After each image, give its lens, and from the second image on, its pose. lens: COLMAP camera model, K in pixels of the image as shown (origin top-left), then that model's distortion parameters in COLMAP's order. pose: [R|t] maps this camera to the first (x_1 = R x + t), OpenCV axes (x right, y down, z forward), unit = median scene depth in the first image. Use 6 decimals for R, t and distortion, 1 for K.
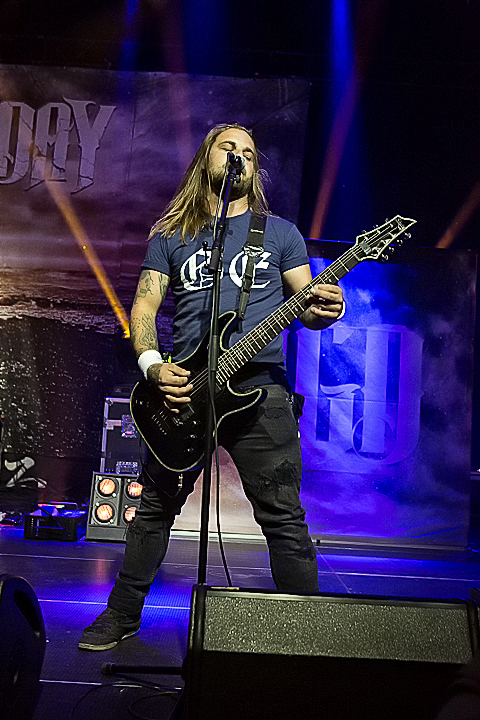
lens RADIAL K [[847.7, 0, 241.3], [0, 847.7, 337.2], [0, 0, 1]] dist [-0.007519, 0.007477]
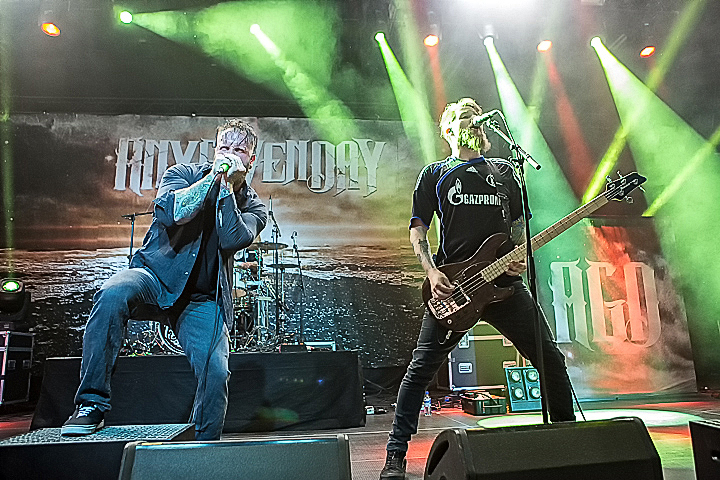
lens RADIAL K [[530.9, 0, 368.3], [0, 530.9, 233.4], [0, 0, 1]] dist [-0.105386, 0.091178]
pose [[0.987909, -0.054259, 0.145229, -0.345647], [0.069189, 0.992598, -0.099811, -0.004196], [-0.138738, 0.108652, 0.984351, 0.042093]]
